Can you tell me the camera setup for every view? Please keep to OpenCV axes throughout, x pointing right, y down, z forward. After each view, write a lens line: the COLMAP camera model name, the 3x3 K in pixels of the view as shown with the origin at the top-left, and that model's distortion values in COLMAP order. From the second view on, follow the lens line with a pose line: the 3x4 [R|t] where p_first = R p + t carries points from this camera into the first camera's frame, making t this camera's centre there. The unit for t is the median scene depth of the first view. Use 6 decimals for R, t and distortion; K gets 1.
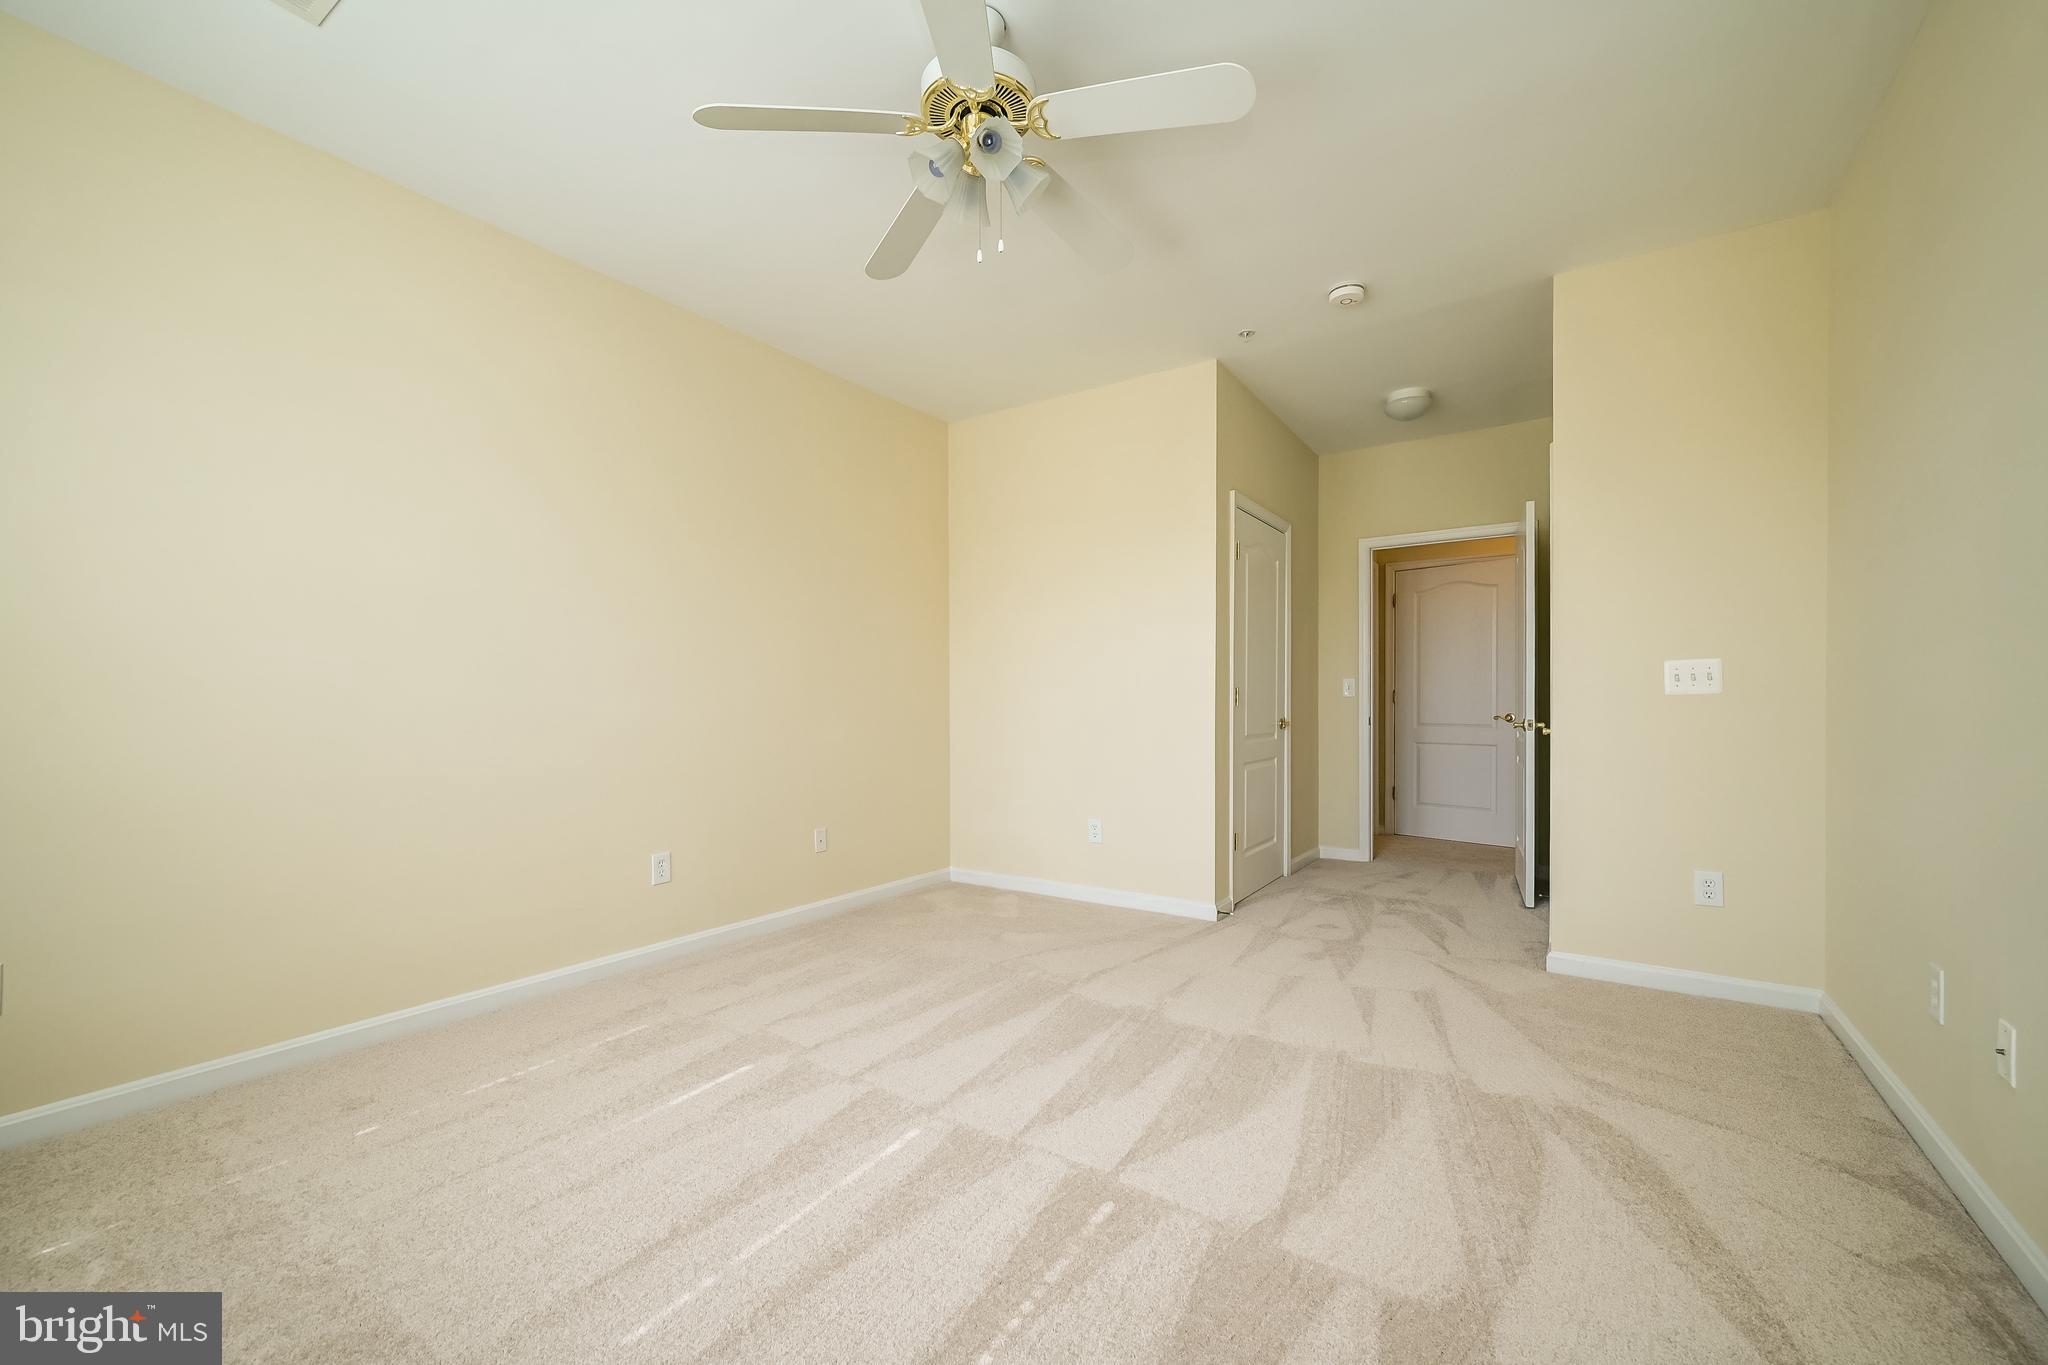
lens RADIAL K [[801.9, 0, 1024.4], [0, 801.9, 694.2], [0, 0, 1]] dist [0.003379, 0.000182]
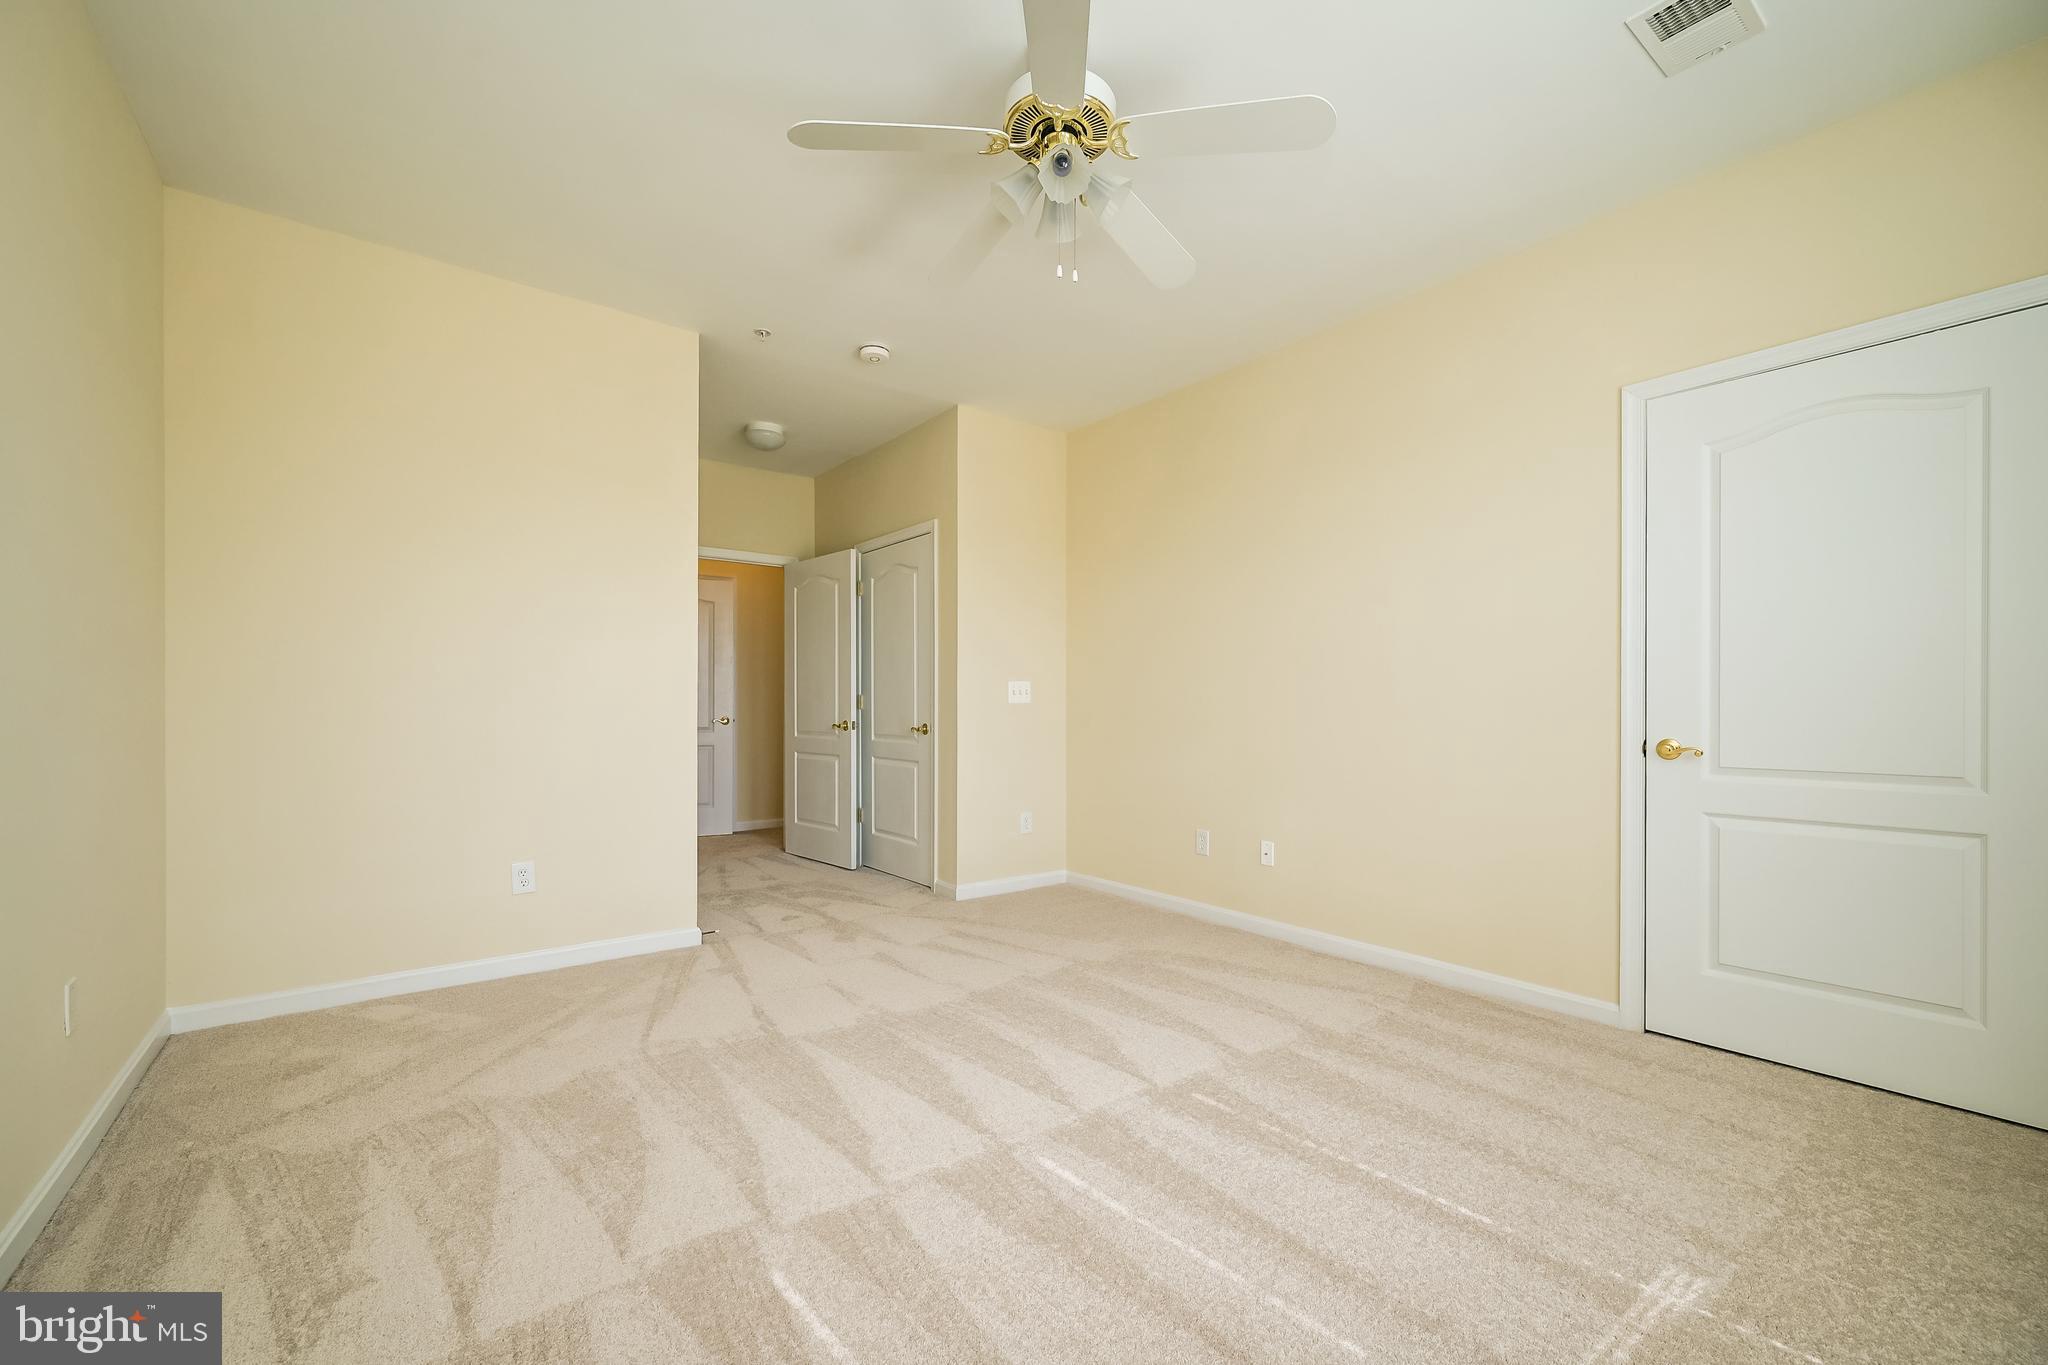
lens RADIAL K [[801.9, 0, 1024.4], [0, 801.9, 694.2], [0, 0, 1]] dist [0.003379, 0.000182]
pose [[0.360152, 0.007823, 0.932861, -0.682830], [-0.010130, 0.999939, -0.004475, -0.011121], [-0.932839, -0.007839, 0.360209, 0.432244]]
